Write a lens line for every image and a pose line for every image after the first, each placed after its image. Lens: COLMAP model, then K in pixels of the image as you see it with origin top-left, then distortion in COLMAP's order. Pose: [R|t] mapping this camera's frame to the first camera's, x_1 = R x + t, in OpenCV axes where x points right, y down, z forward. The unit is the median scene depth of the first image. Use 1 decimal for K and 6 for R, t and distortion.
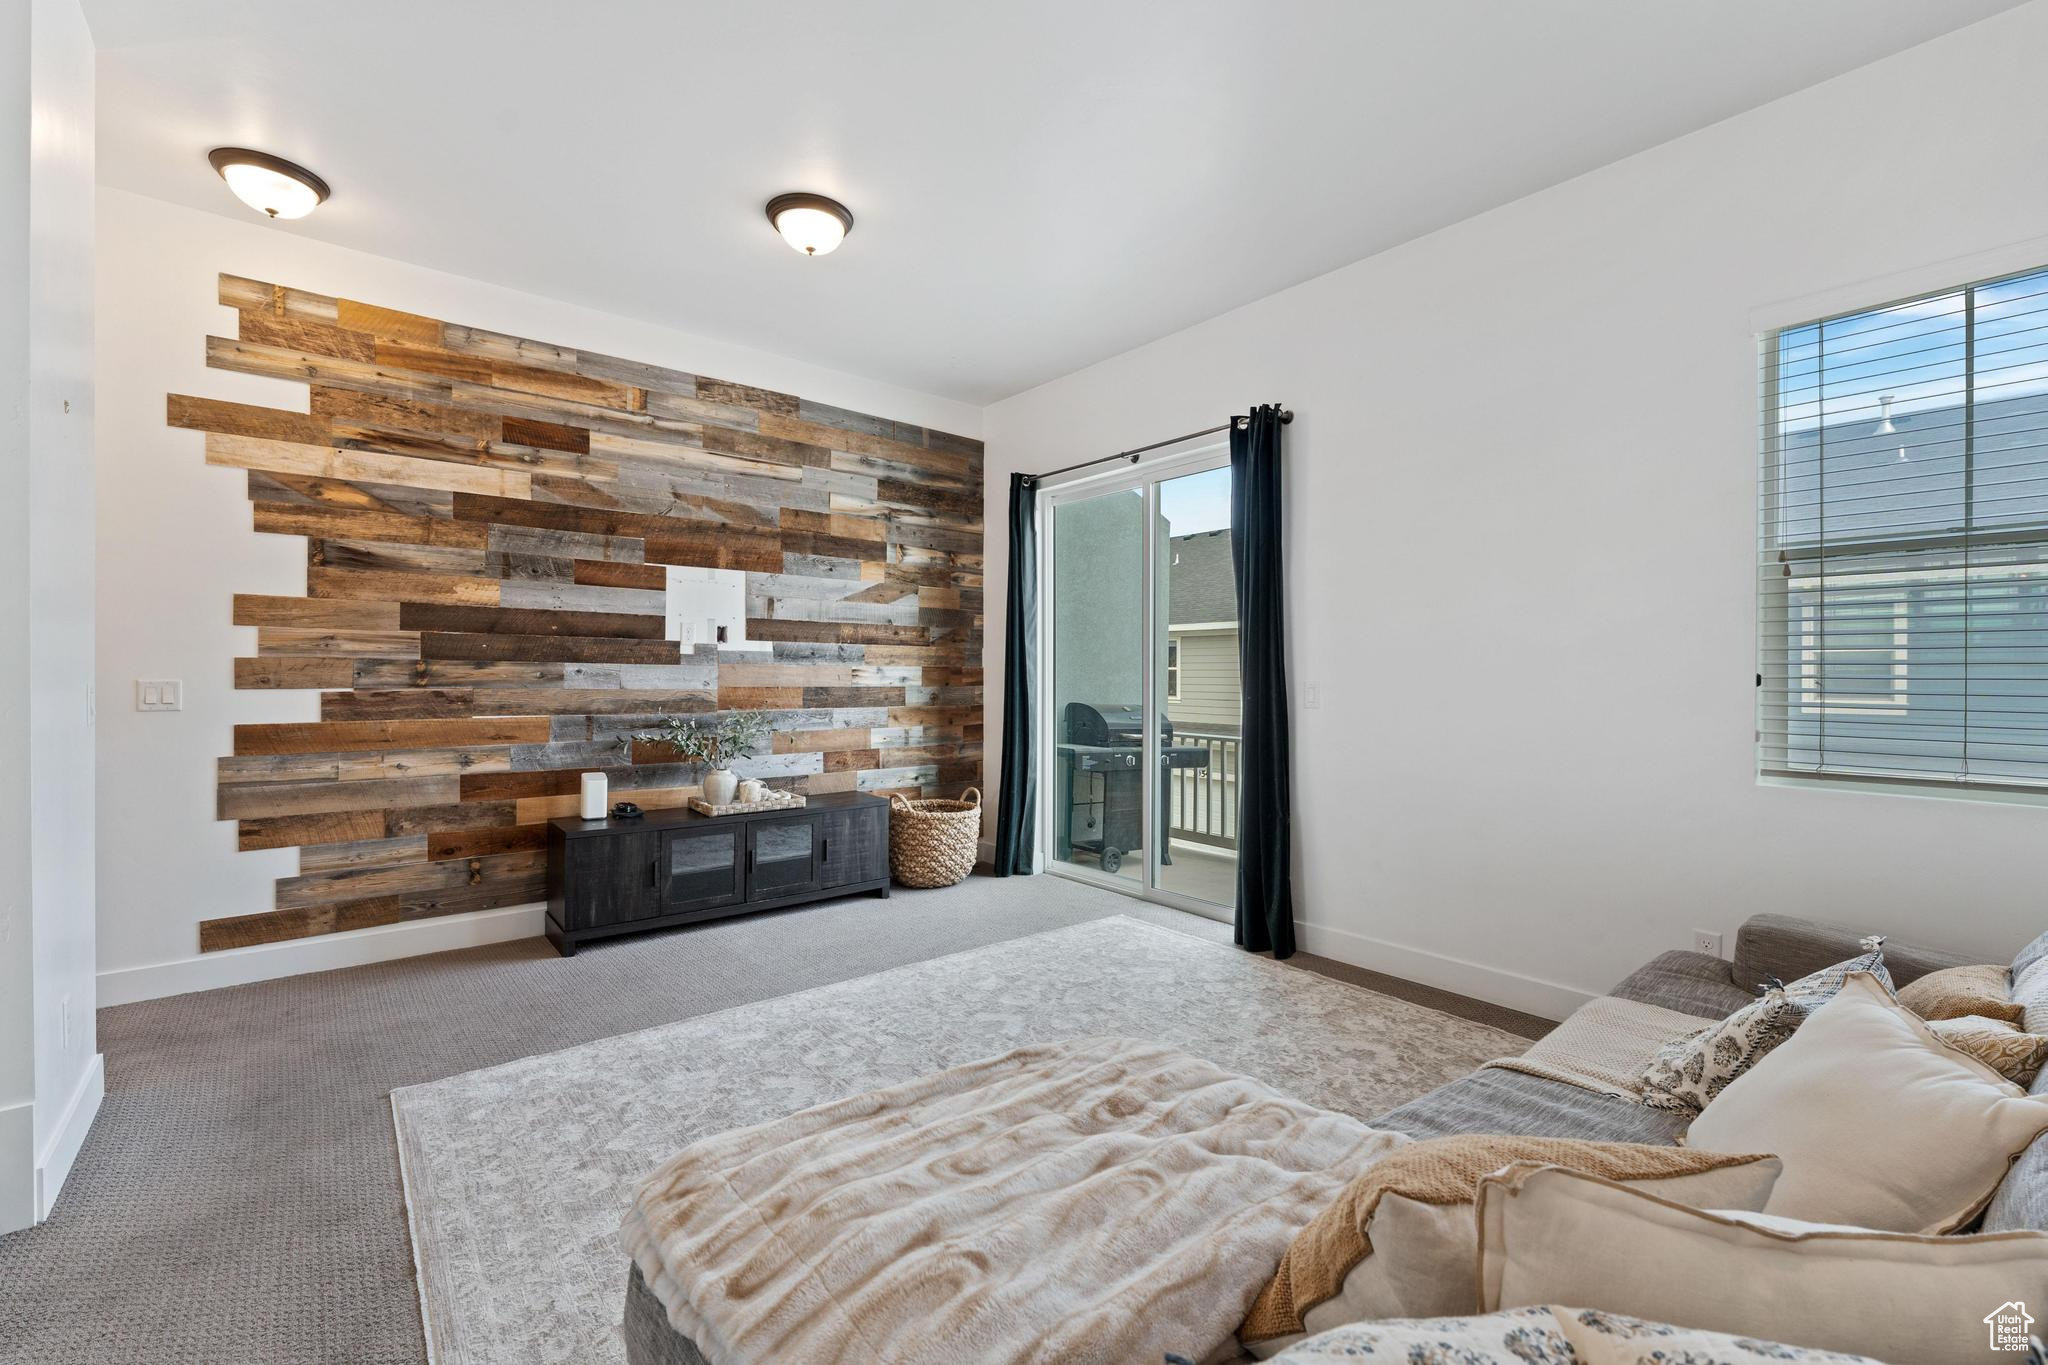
lens RADIAL K [[865.7, 0, 1018.9], [0, 865.7, 679.4], [0, 0, 1]] dist [0.001753, 0.000052]
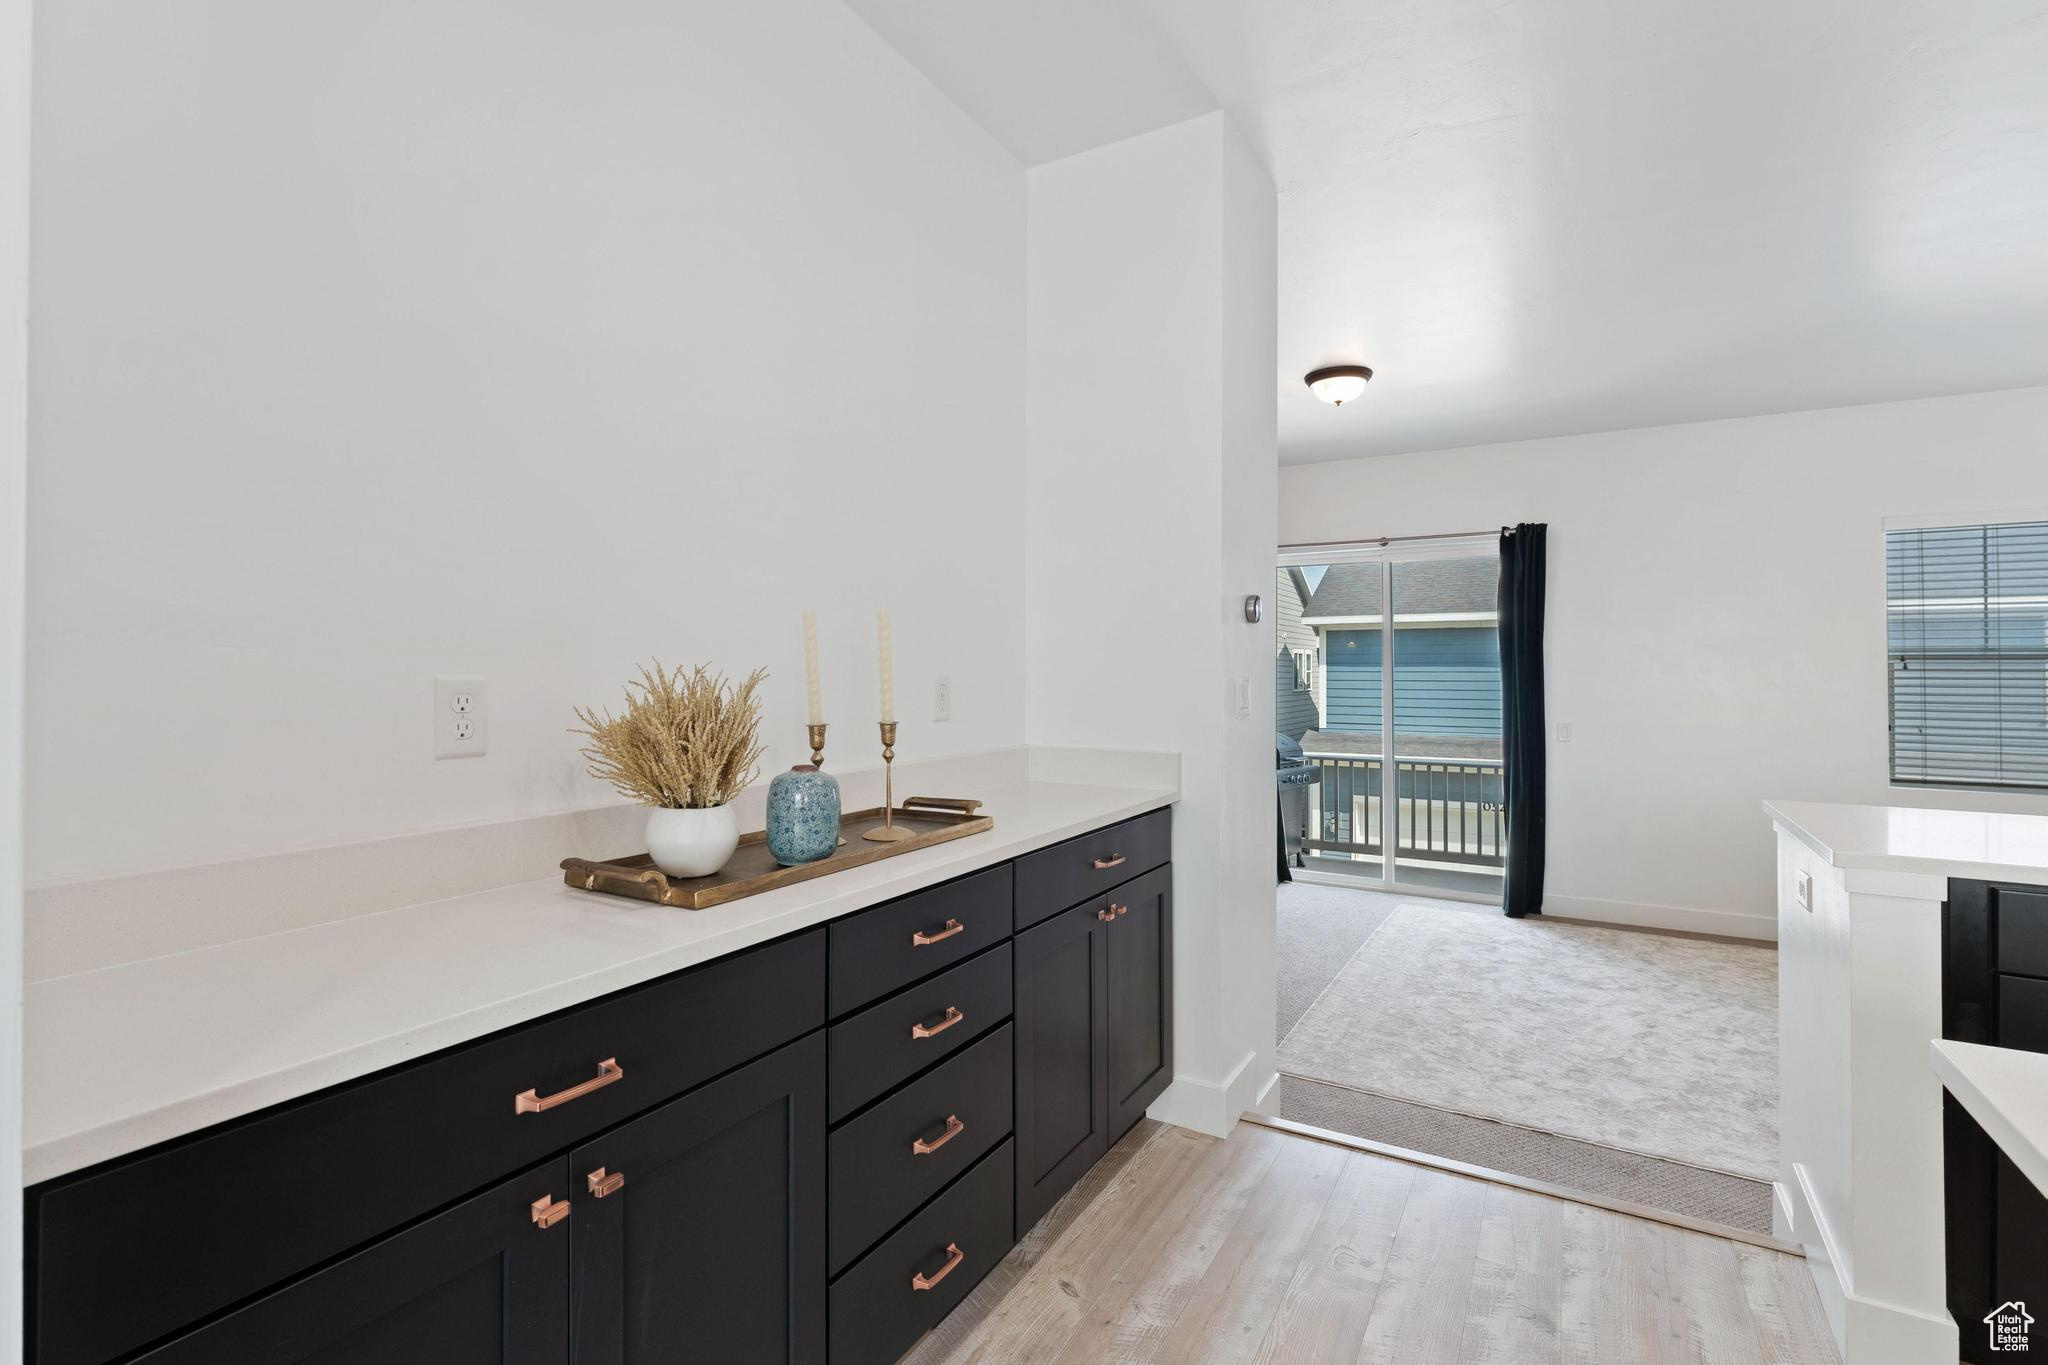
lens RADIAL K [[930.6, 0, 986.9], [0, 930.6, 665.9], [0, 0, 1]] dist [-0.002901, 0.000066]
pose [[0.945842, 0.004413, 0.324596, -0.885575], [-0.001009, 0.999943, -0.010654, -0.060484], [-0.324625, 0.009749, 0.945793, -0.105394]]
